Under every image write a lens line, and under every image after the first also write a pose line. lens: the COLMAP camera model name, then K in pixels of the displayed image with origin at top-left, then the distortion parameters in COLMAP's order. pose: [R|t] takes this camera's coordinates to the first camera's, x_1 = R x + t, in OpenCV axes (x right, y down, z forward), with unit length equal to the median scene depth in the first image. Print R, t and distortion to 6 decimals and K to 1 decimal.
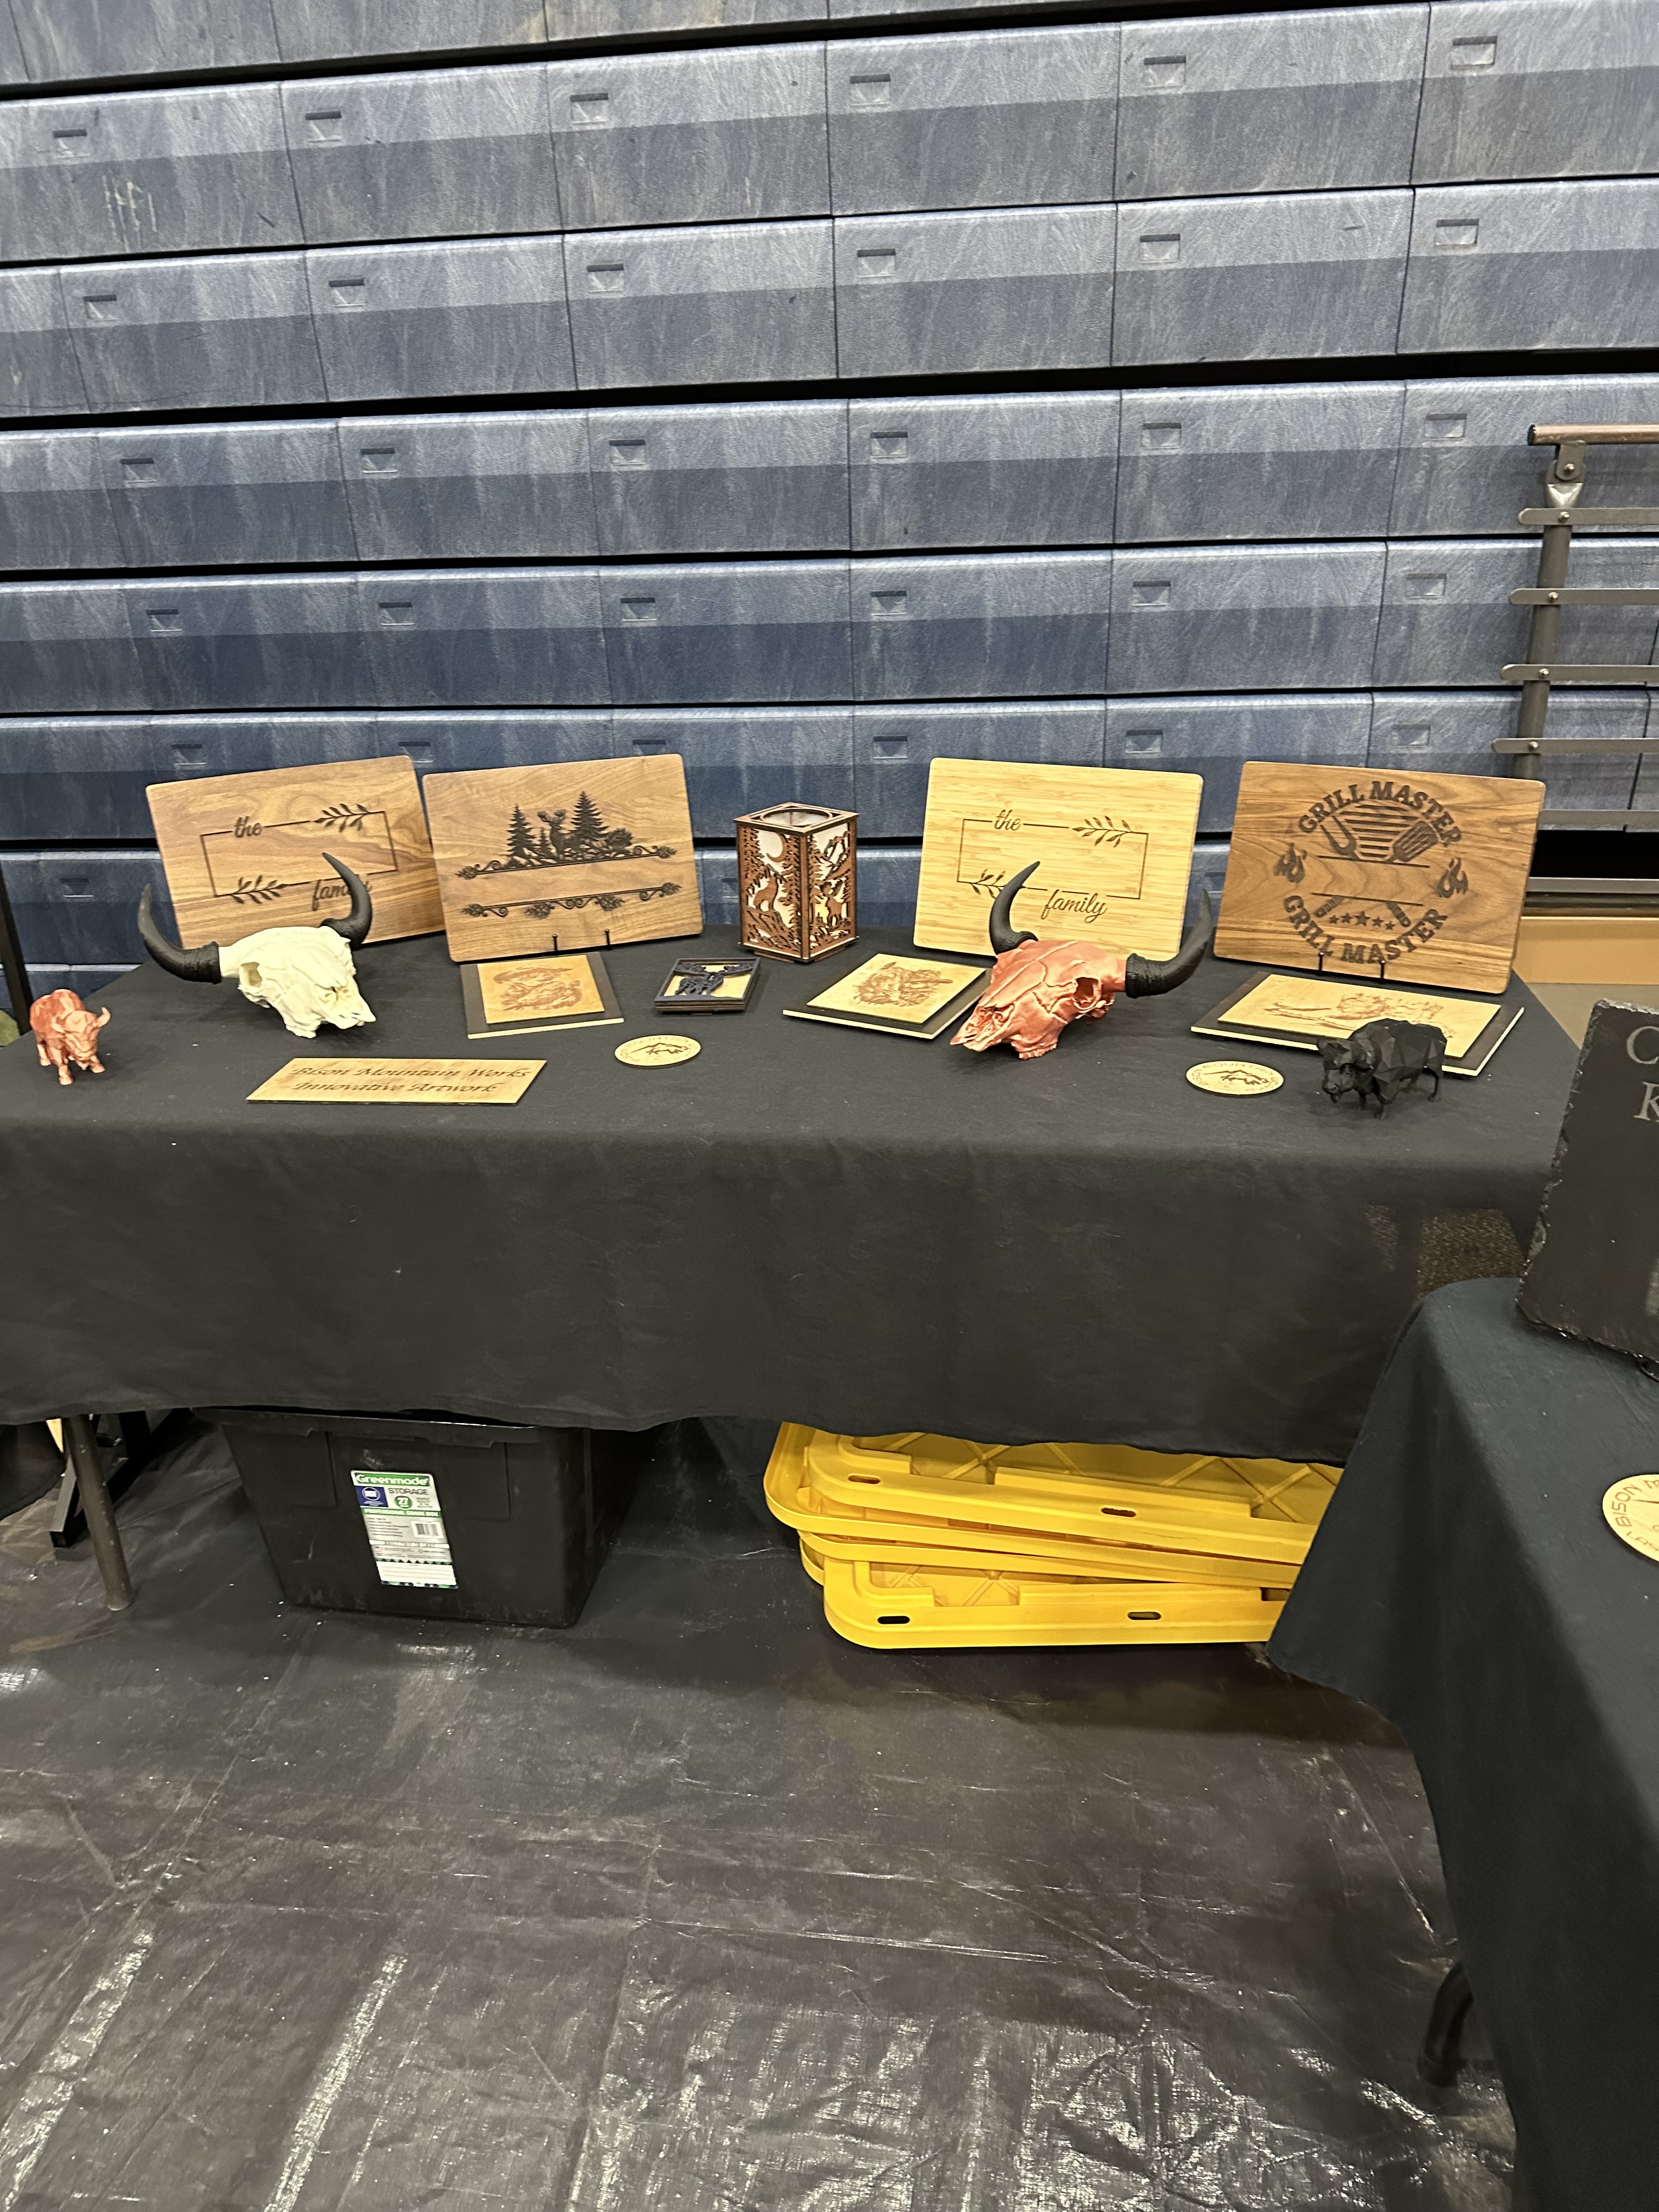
lens RADIAL K [[1586.7, 0, 796.8], [0, 1586.7, 1101.4], [0, 0, 1]] dist [0.004622, -0.003028]
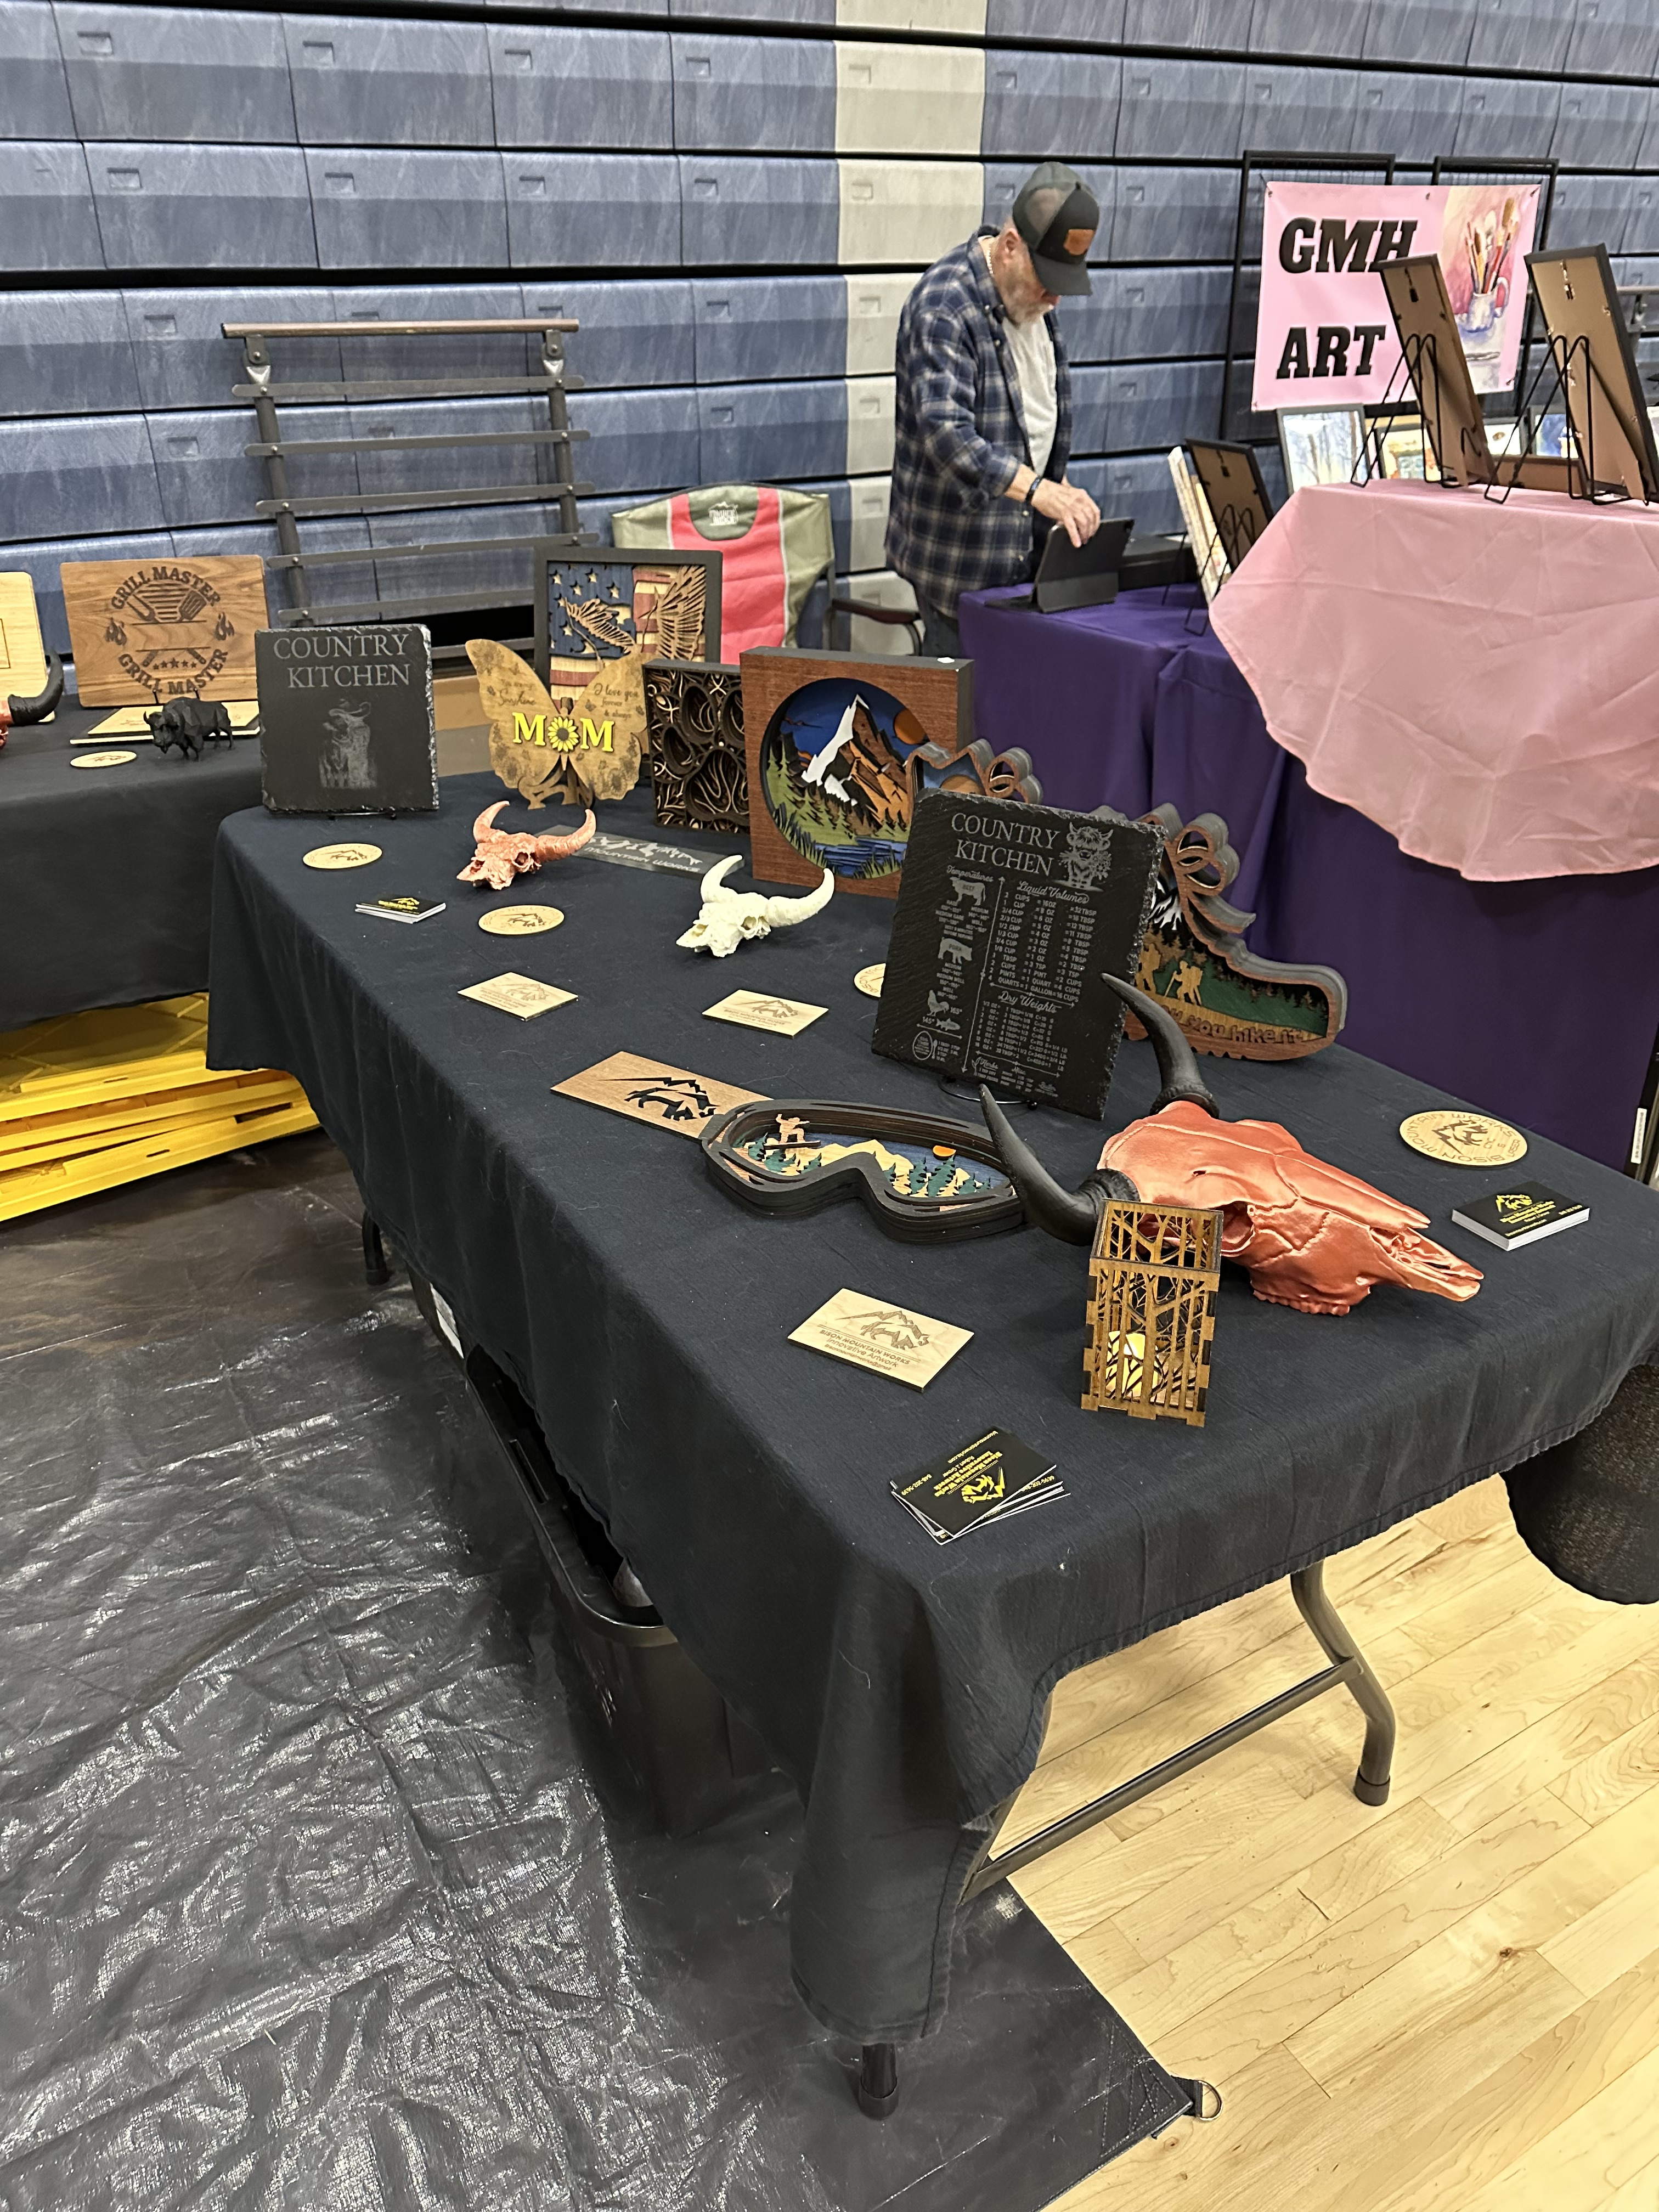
lens RADIAL K [[1586.7, 0, 796.8], [0, 1586.7, 1101.4], [0, 0, 1]] dist [0.004622, -0.003028]
pose [[0.796442, -0.265904, 0.543116, -0.072948], [0.238518, 0.963454, 0.121926, 0.181808], [-0.555688, 0.032436, 0.830758, -0.415714]]
